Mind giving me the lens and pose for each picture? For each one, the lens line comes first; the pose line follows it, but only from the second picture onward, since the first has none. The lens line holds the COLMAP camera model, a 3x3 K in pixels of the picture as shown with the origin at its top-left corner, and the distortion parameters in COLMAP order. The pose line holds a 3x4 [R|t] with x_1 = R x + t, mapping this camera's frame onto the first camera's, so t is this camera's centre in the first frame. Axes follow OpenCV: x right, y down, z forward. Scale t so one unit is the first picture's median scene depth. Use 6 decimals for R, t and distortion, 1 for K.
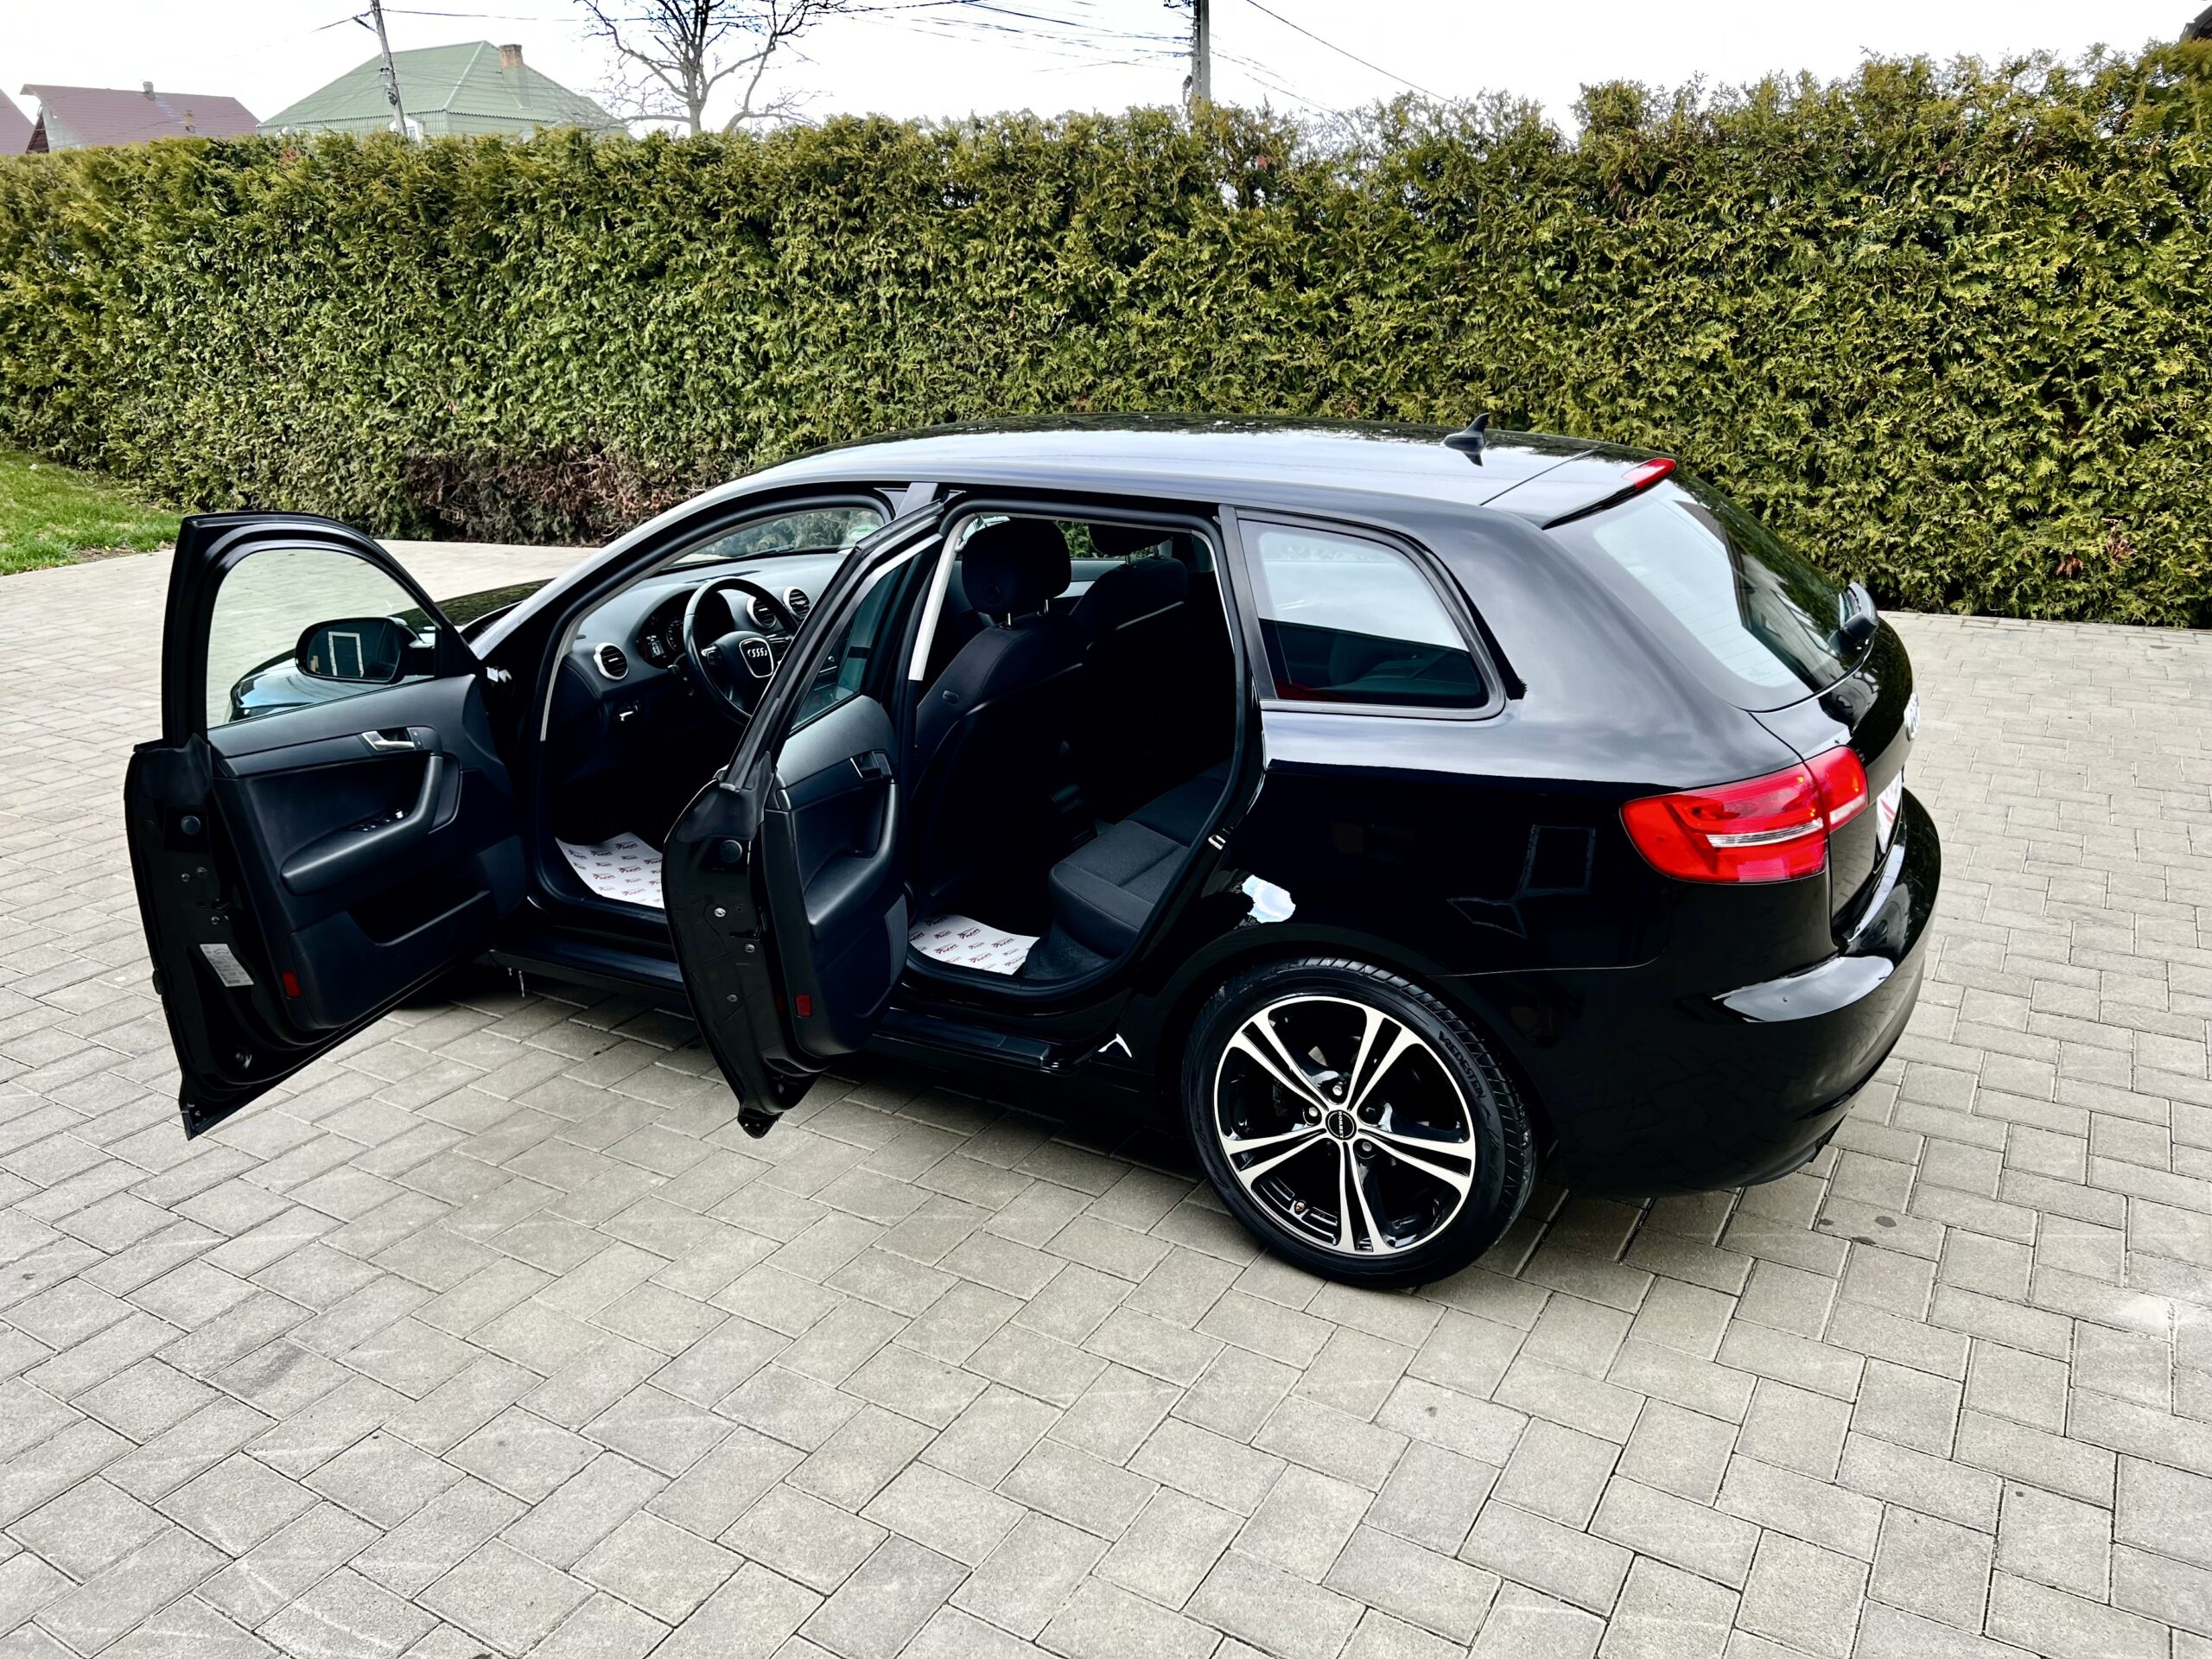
lens RADIAL K [[1639.1, 0, 1109.0], [0, 1639.1, 817.7], [0, 0, 1]] dist [0.048914, -0.050132]
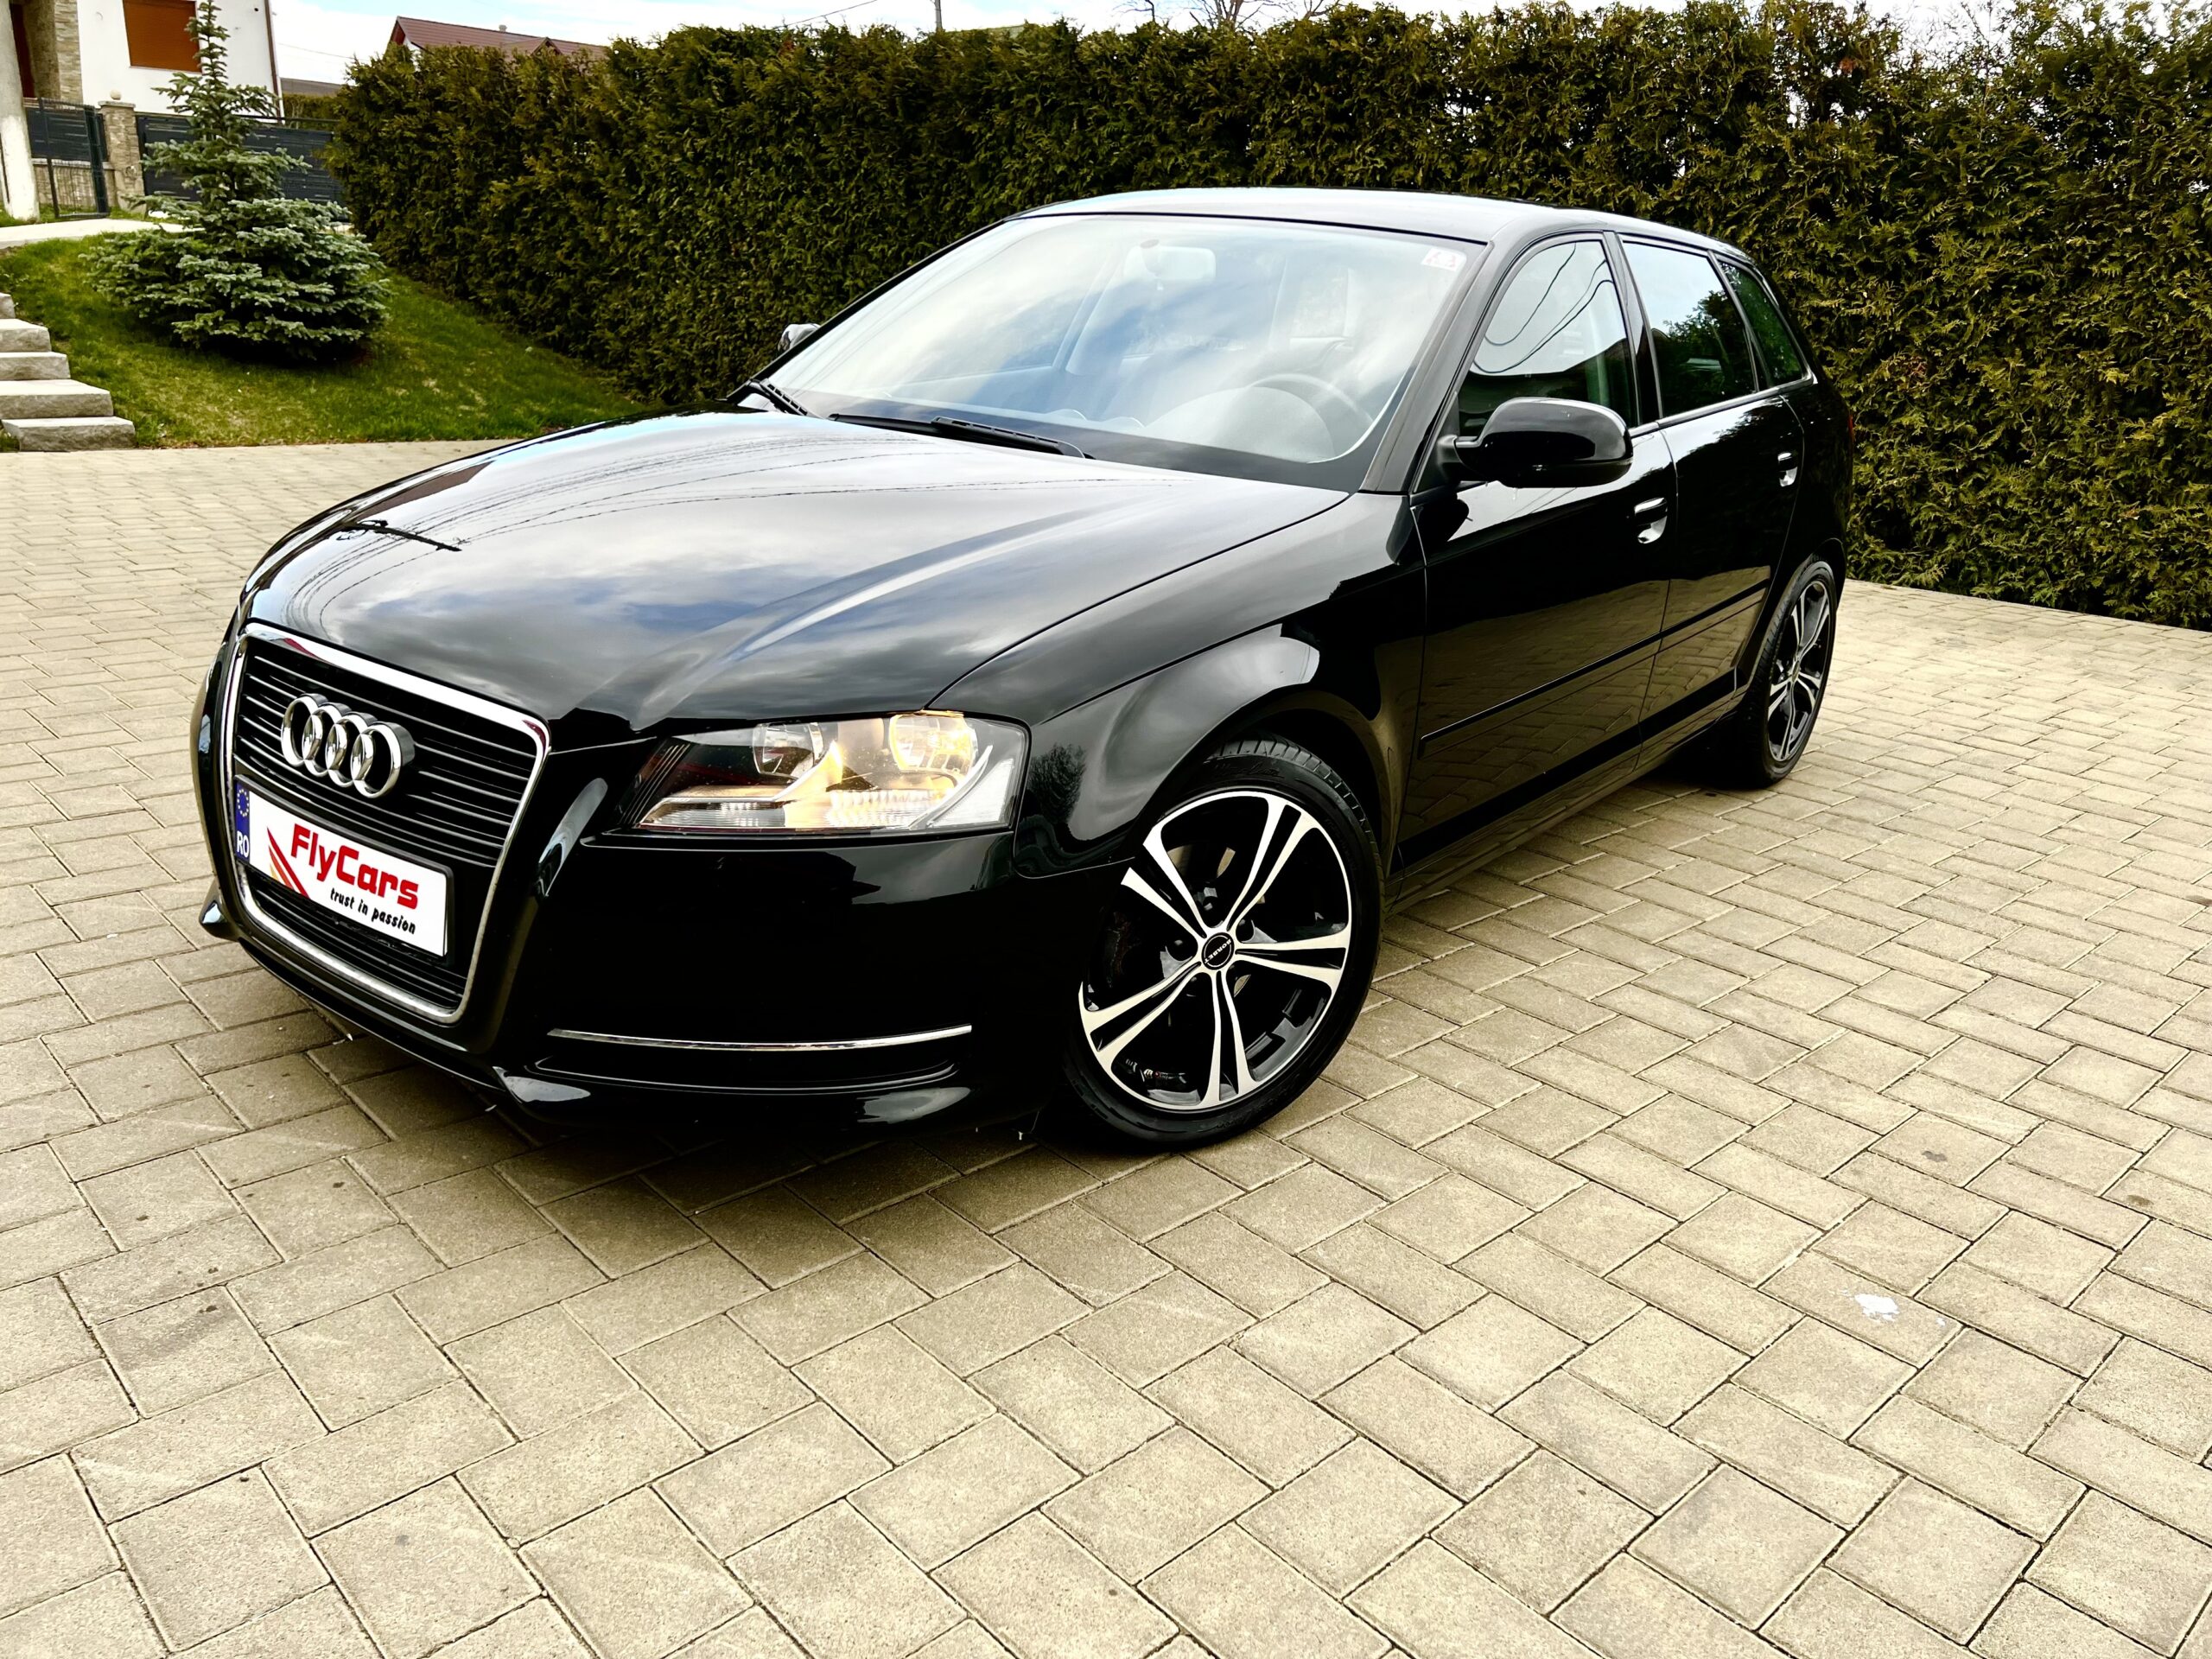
lens RADIAL K [[1646.4, 0, 1123.2], [0, 1646.4, 834.2], [0, 0, 1]] dist [0.056067, -0.065081]
pose [[0.959692, 0.150008, -0.237673, 0.001857], [-0.149264, 0.988569, 0.021229, 0.015511], [0.238141, 0.015103, 0.971113, 0.118538]]
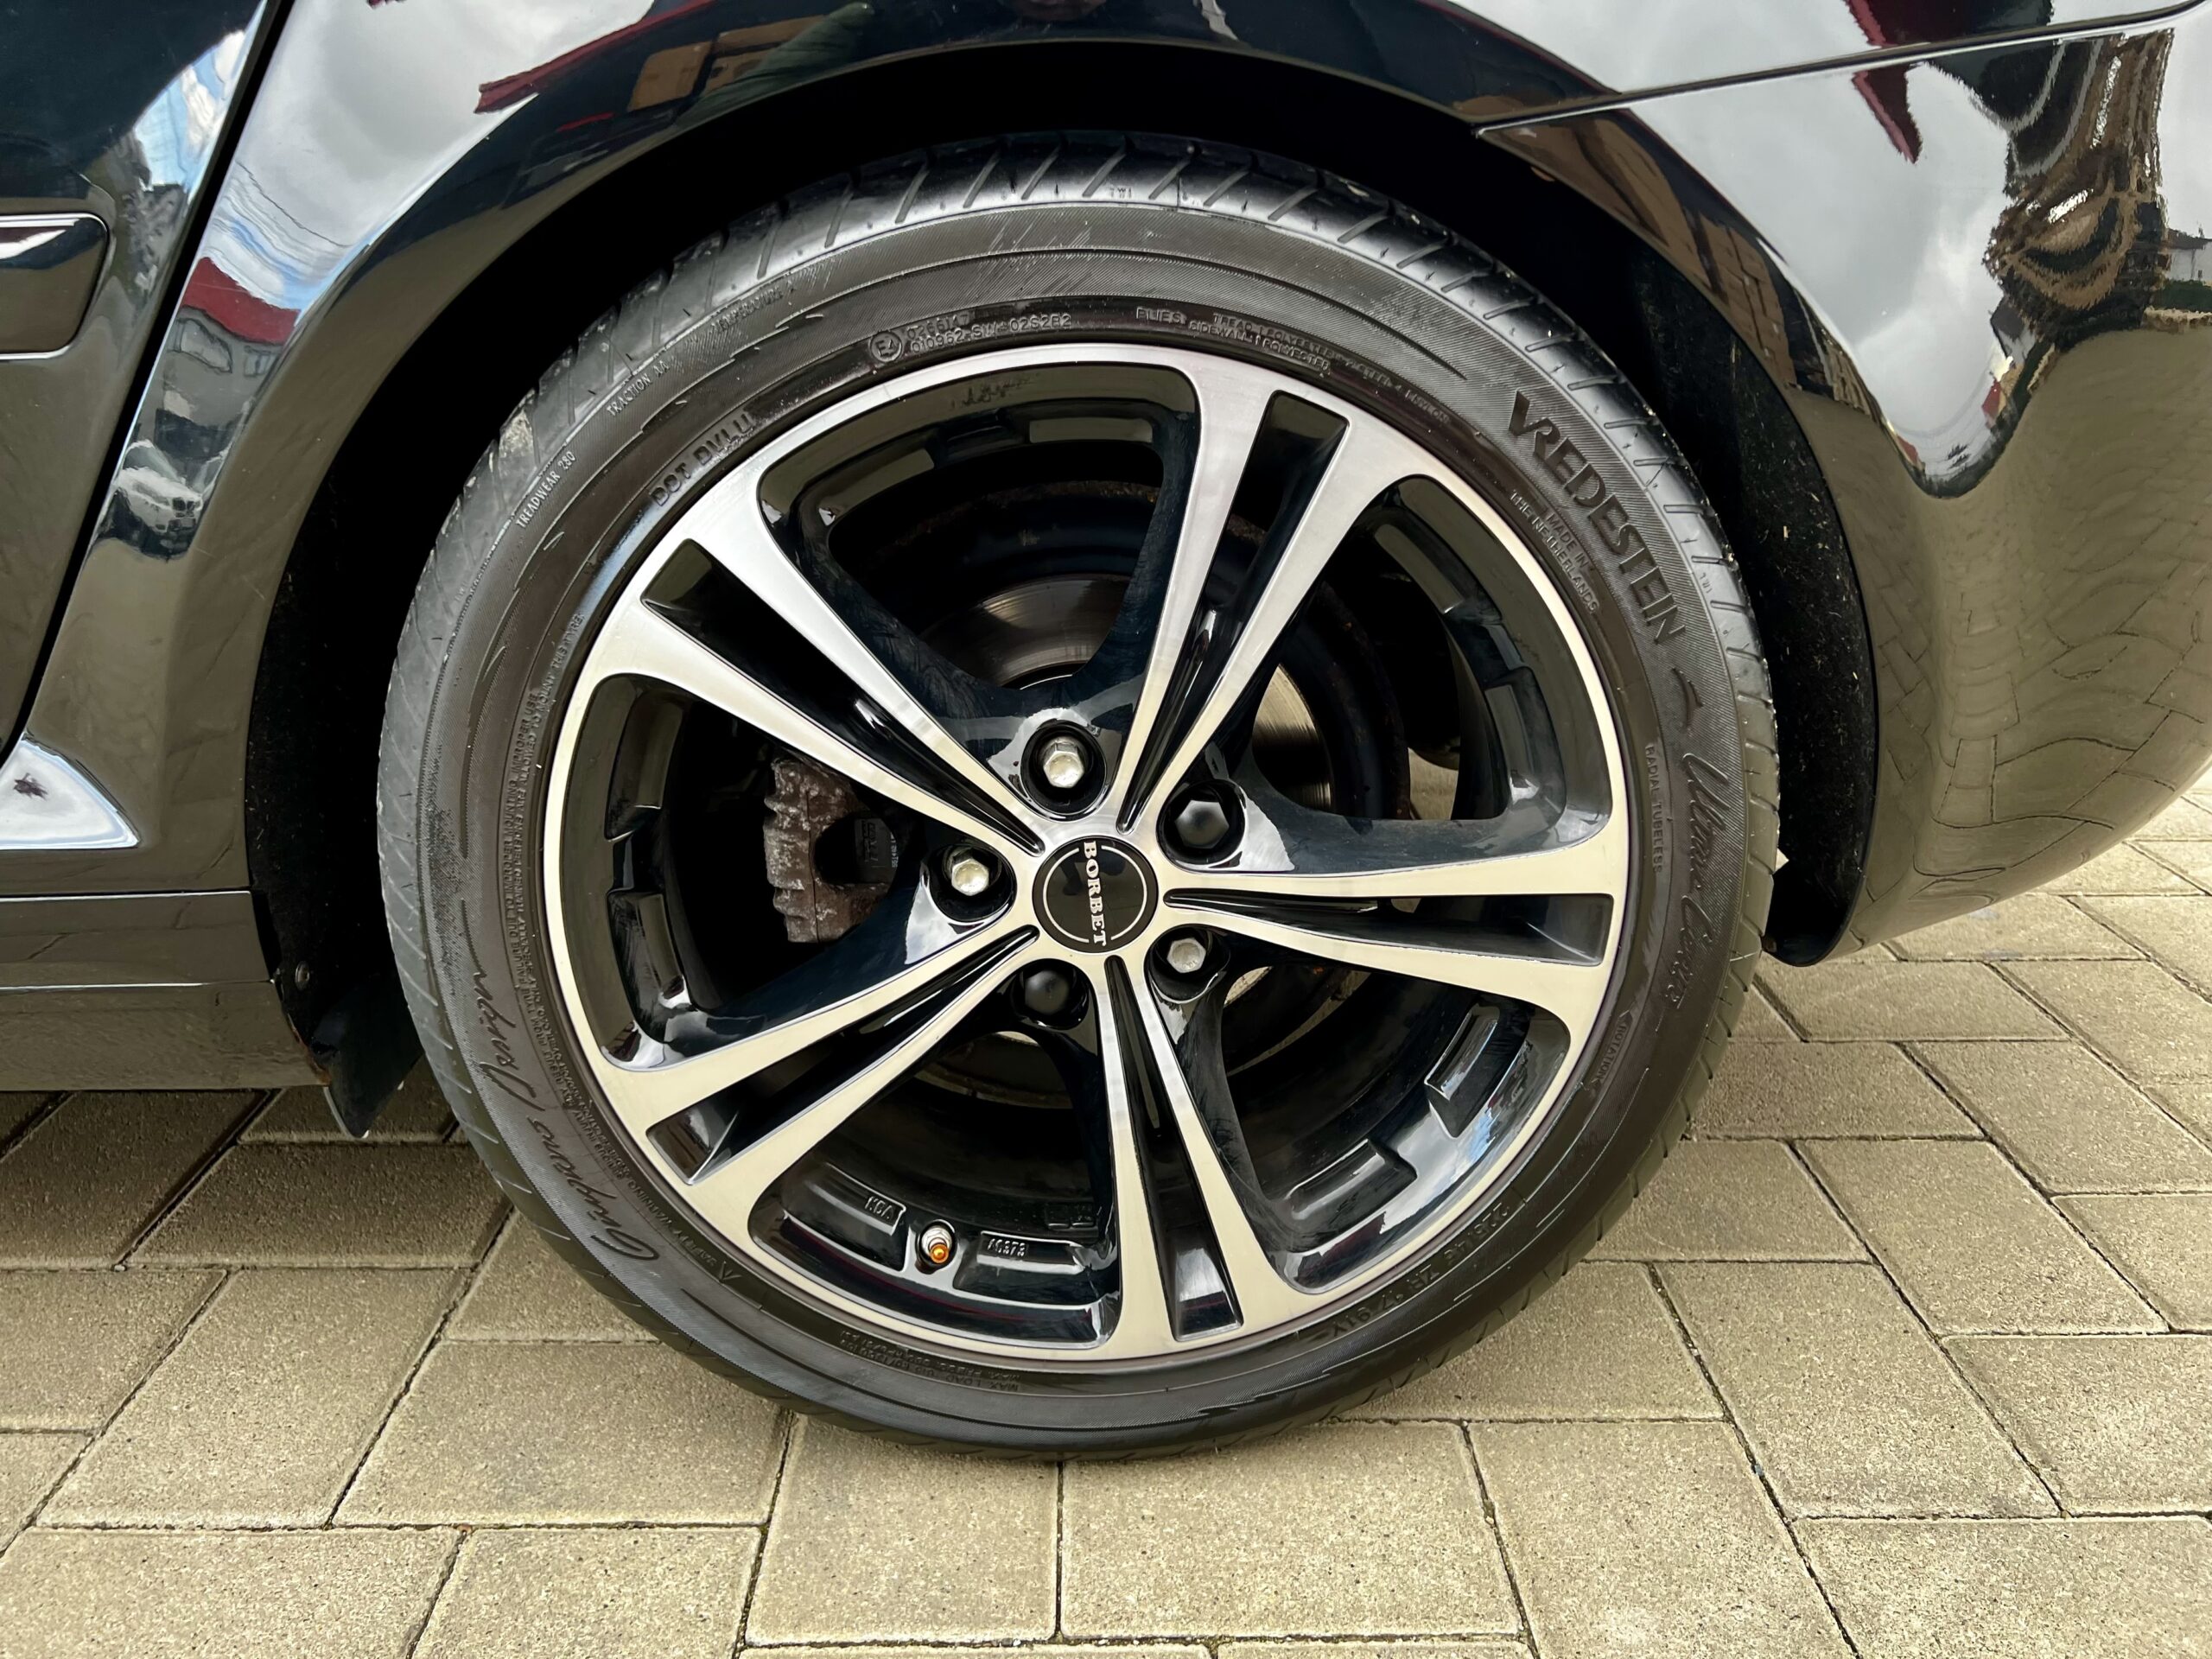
lens RADIAL K [[1638.9, 0, 1106.0], [0, 1638.9, 829.5], [0, 0, 1]] dist [0.045153, -0.045541]
pose [[0.852217, -0.167314, 0.495713, 0.004546], [0.148993, 0.985866, 0.076607, 0.046534], [-0.501525, 0.008572, 0.865101, 0.228949]]
